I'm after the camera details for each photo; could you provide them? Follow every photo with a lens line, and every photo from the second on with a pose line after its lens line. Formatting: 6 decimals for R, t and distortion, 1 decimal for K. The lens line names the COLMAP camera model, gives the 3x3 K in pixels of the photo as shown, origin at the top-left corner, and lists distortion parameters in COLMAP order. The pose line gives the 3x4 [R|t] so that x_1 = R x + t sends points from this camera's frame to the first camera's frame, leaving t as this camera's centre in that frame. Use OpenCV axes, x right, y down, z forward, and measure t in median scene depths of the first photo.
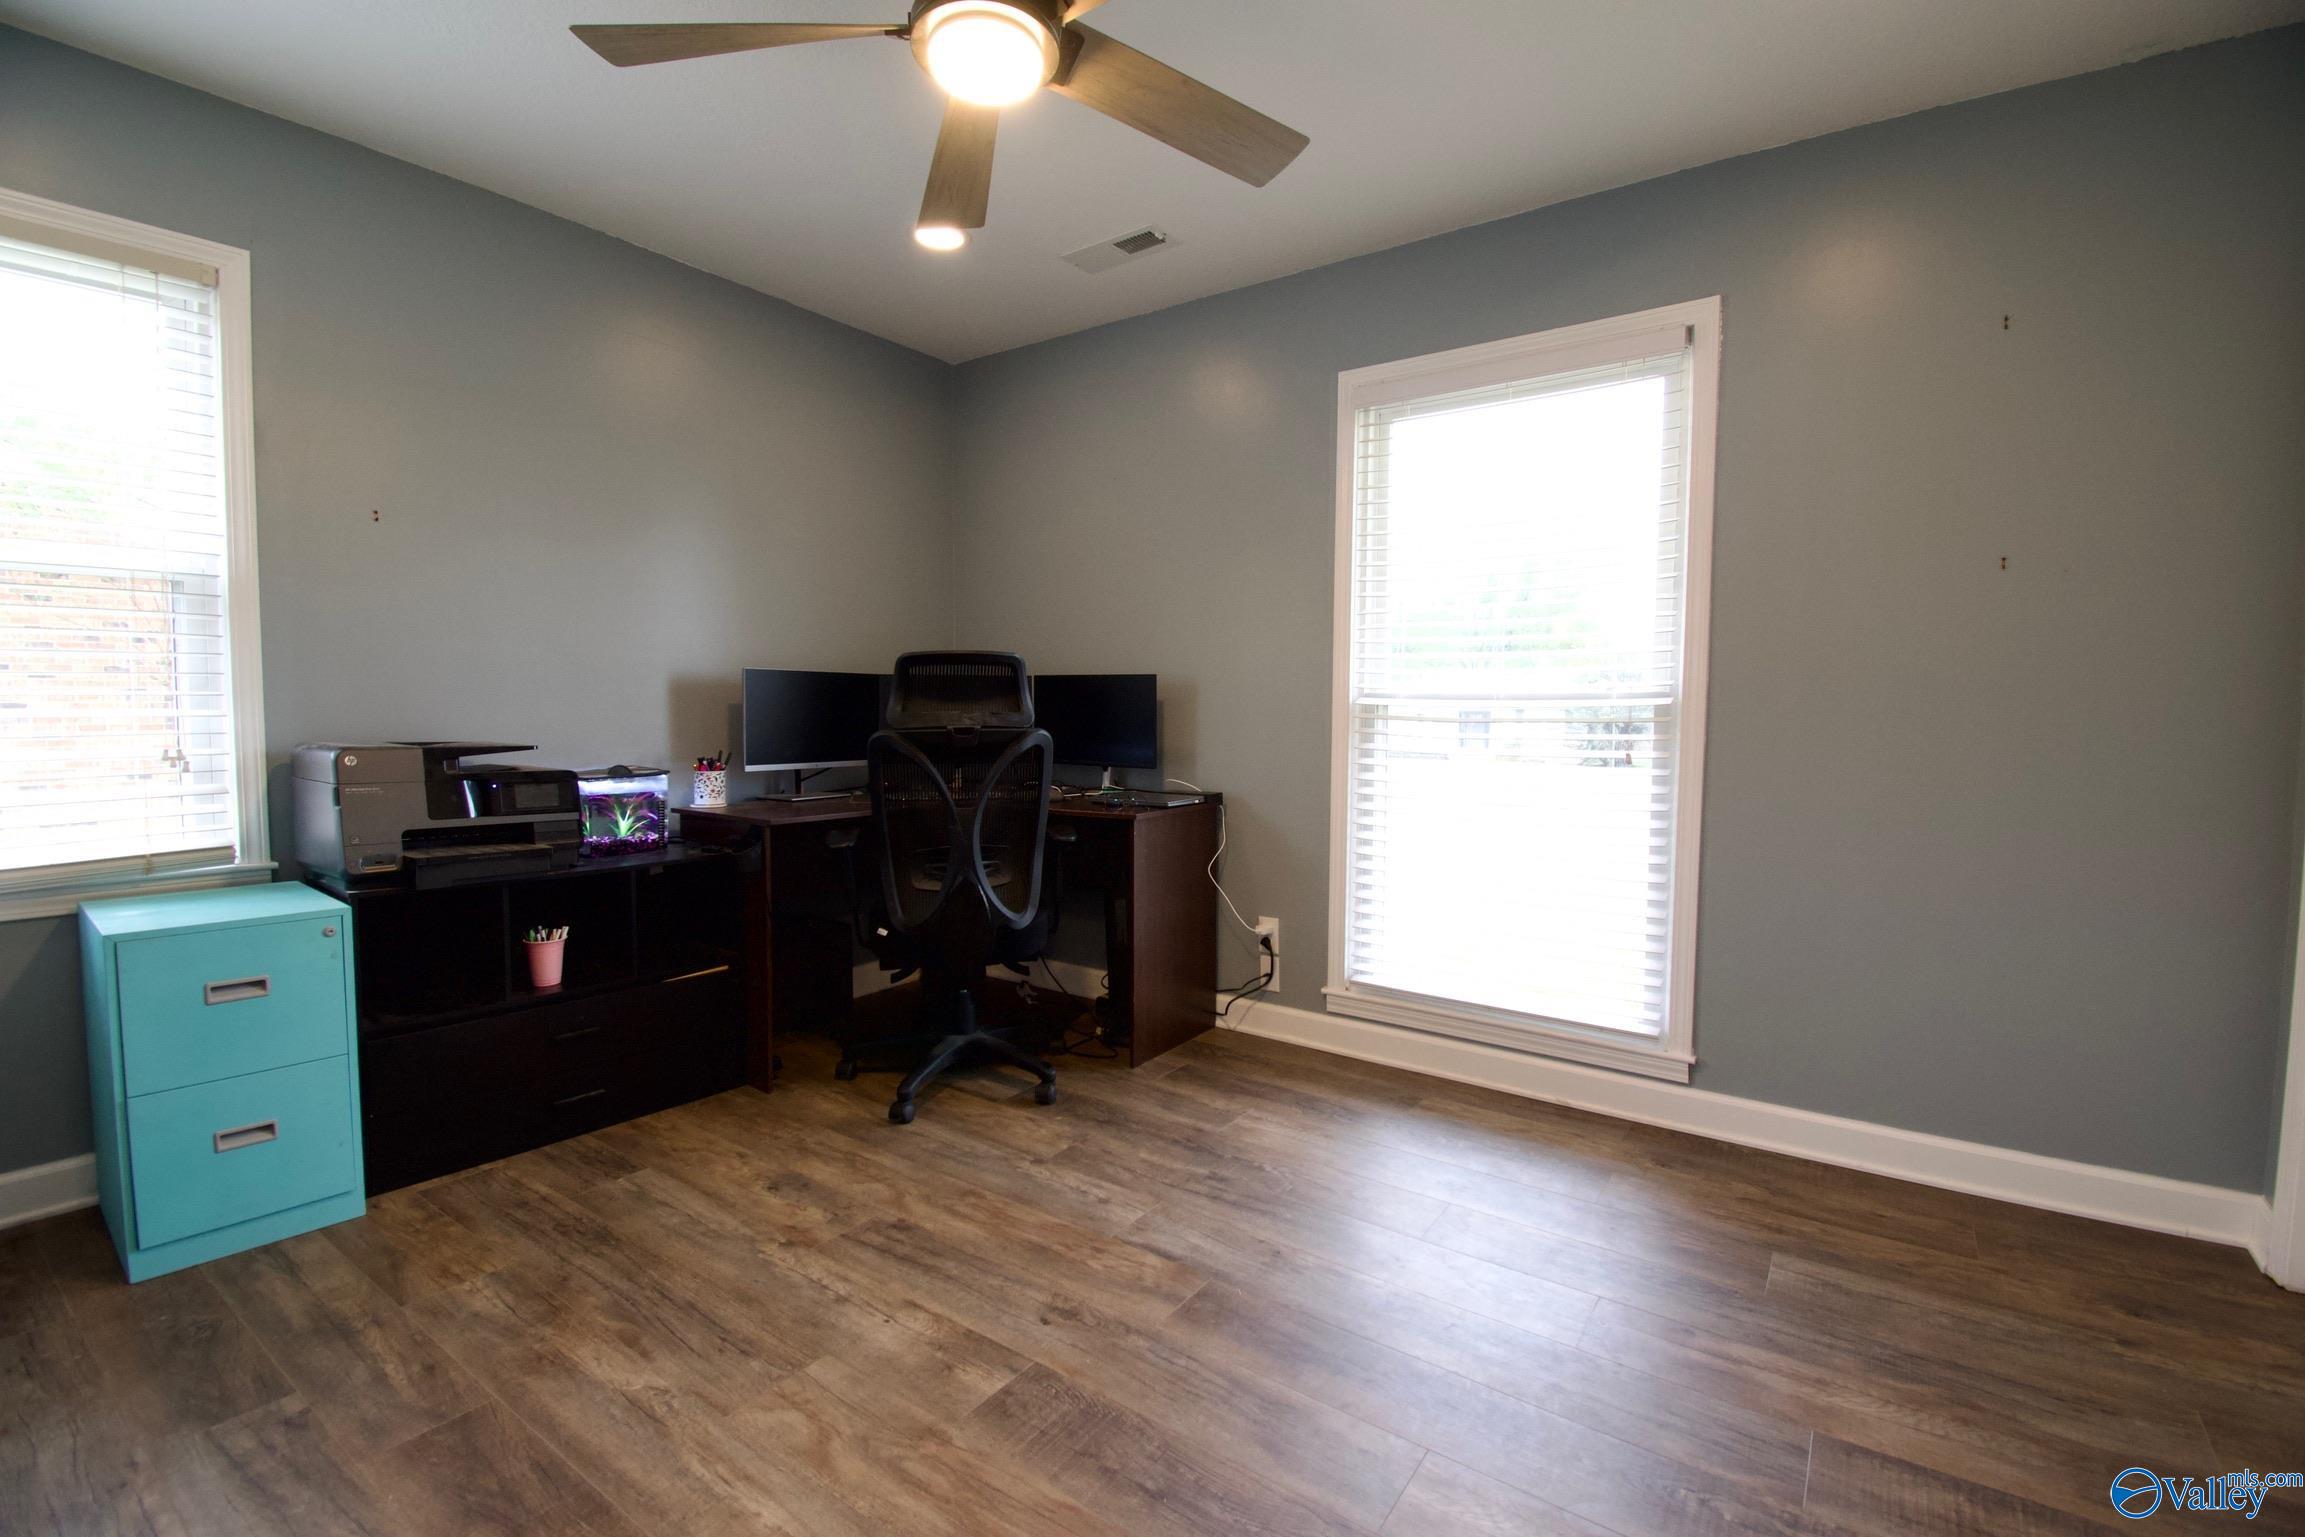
lens RADIAL K [[1012.4, 0, 1161.2], [0, 1012.4, 770.2], [0, 0, 1]] dist [0.019490, -0.025594]
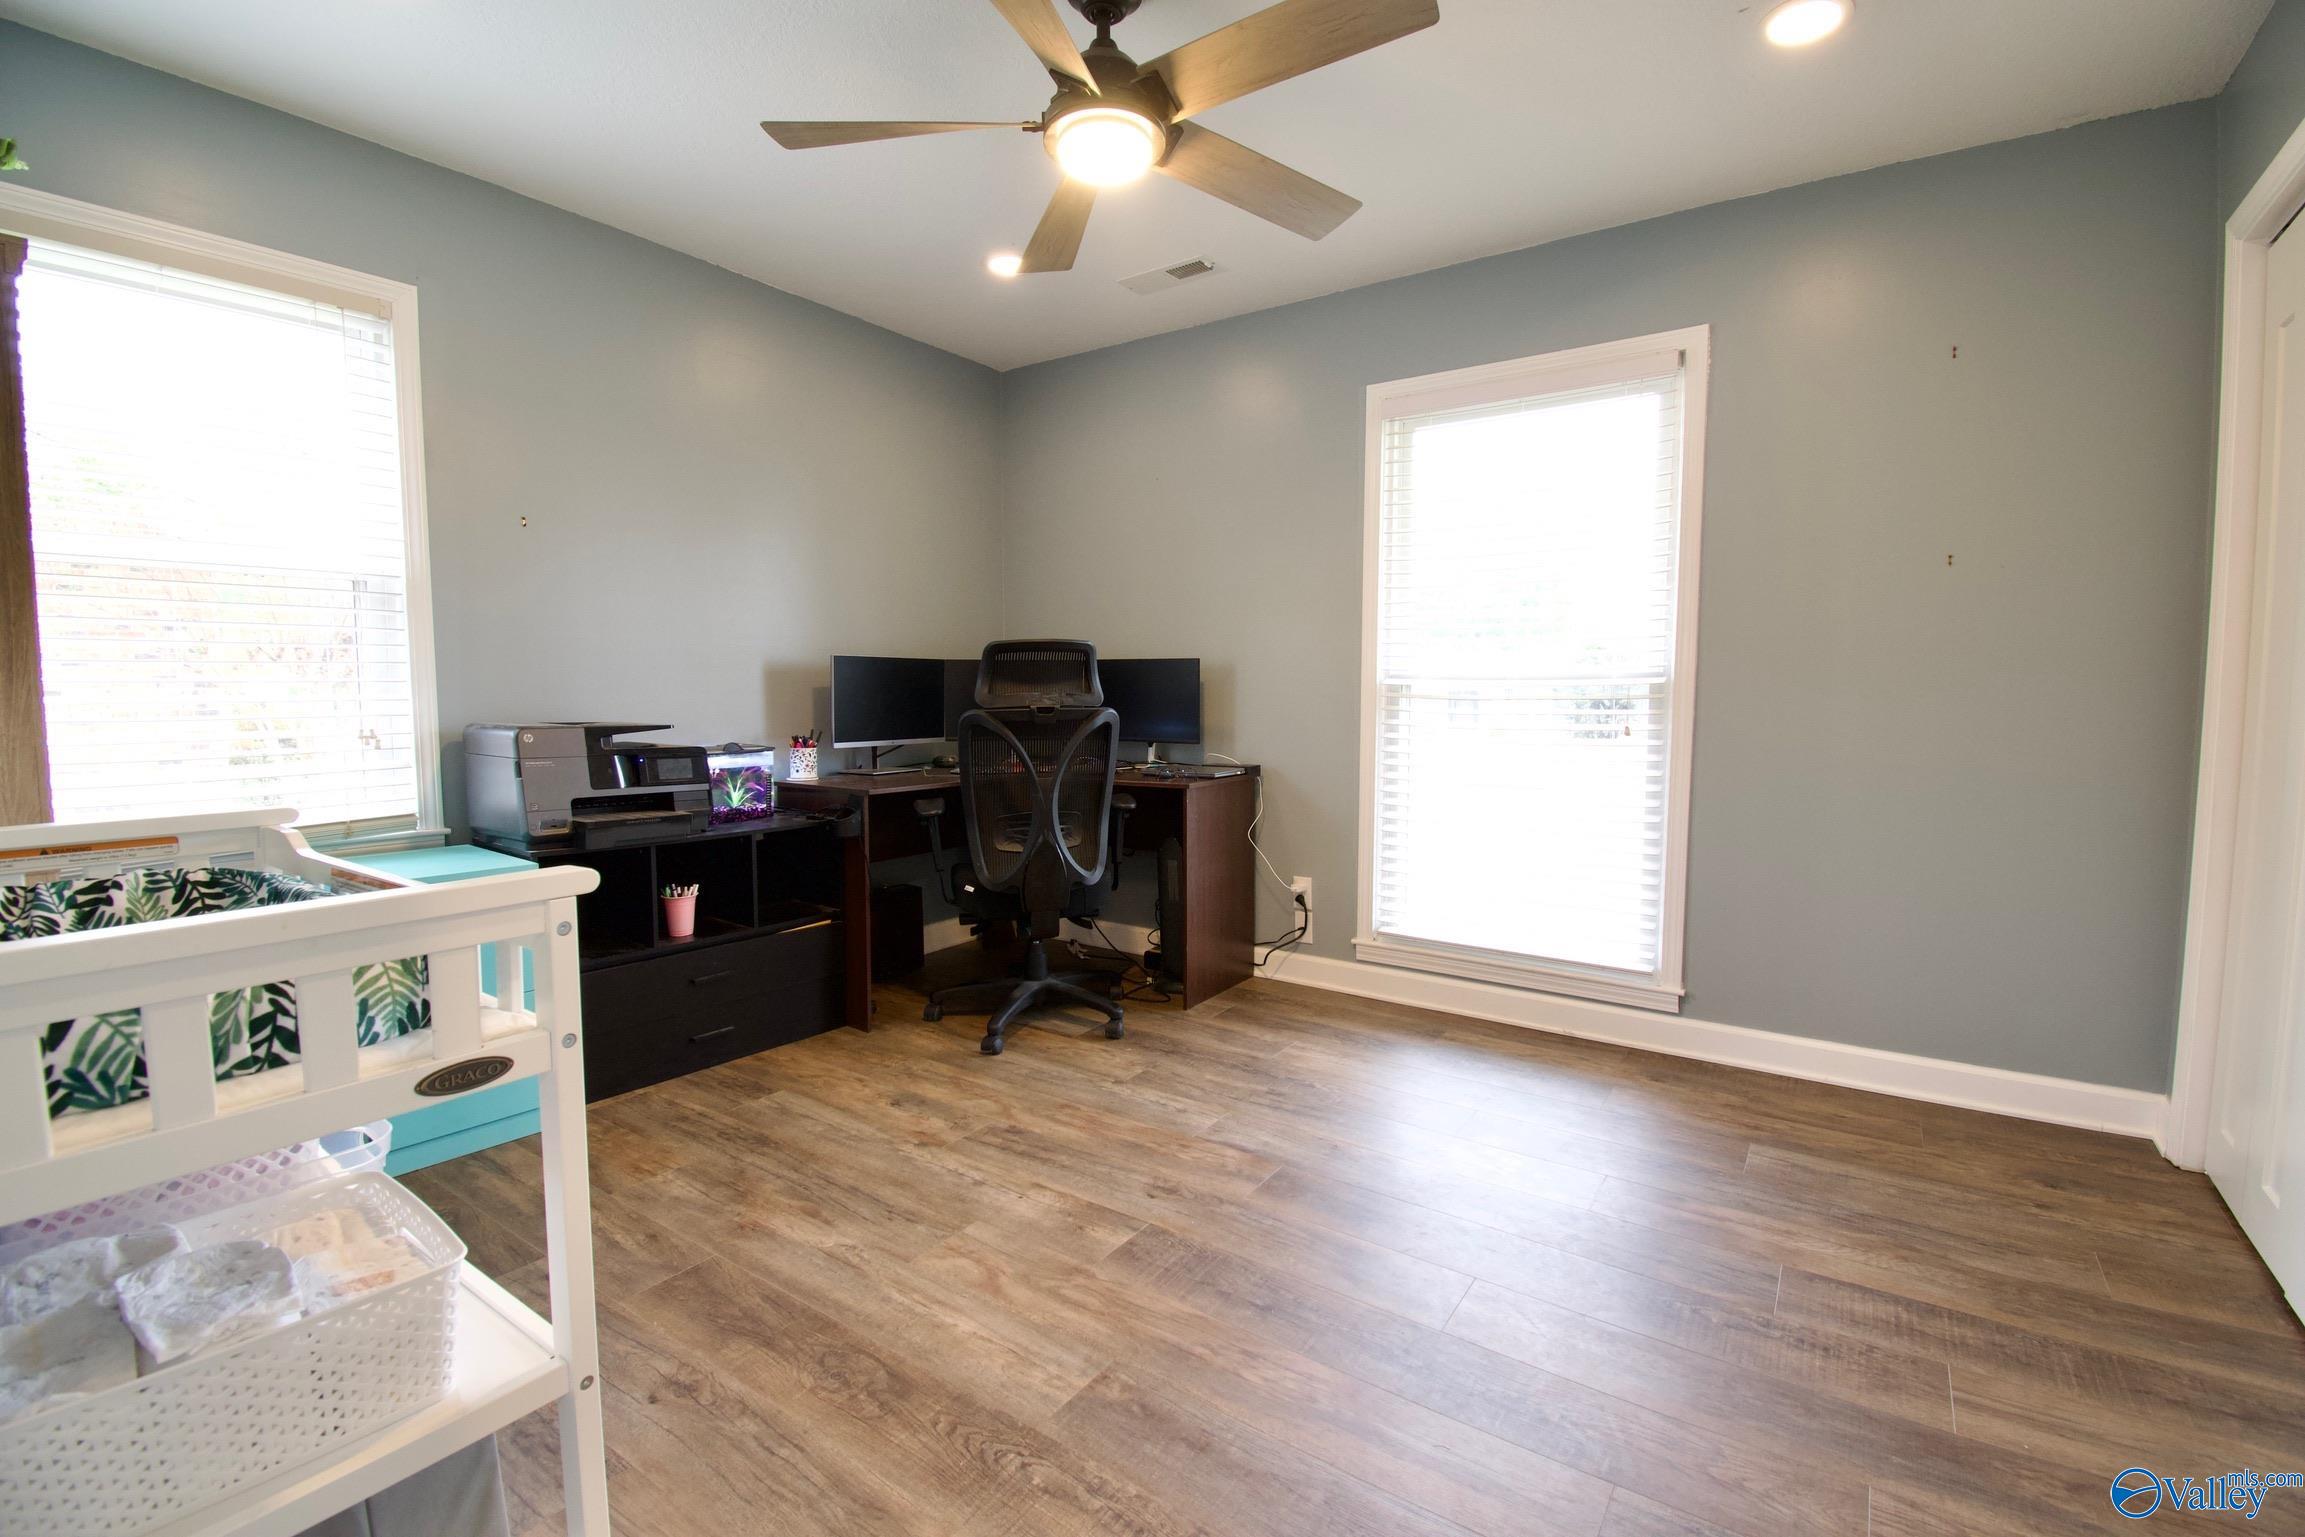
lens RADIAL K [[1012.4, 0, 1161.2], [0, 1012.4, 770.2], [0, 0, 1]] dist [0.019490, -0.025594]
pose [[0.999910, -0.006594, 0.011684, -0.086761], [0.006385, 0.999821, 0.017837, 0.010312], [-0.011799, -0.017761, 0.999773, -0.153093]]
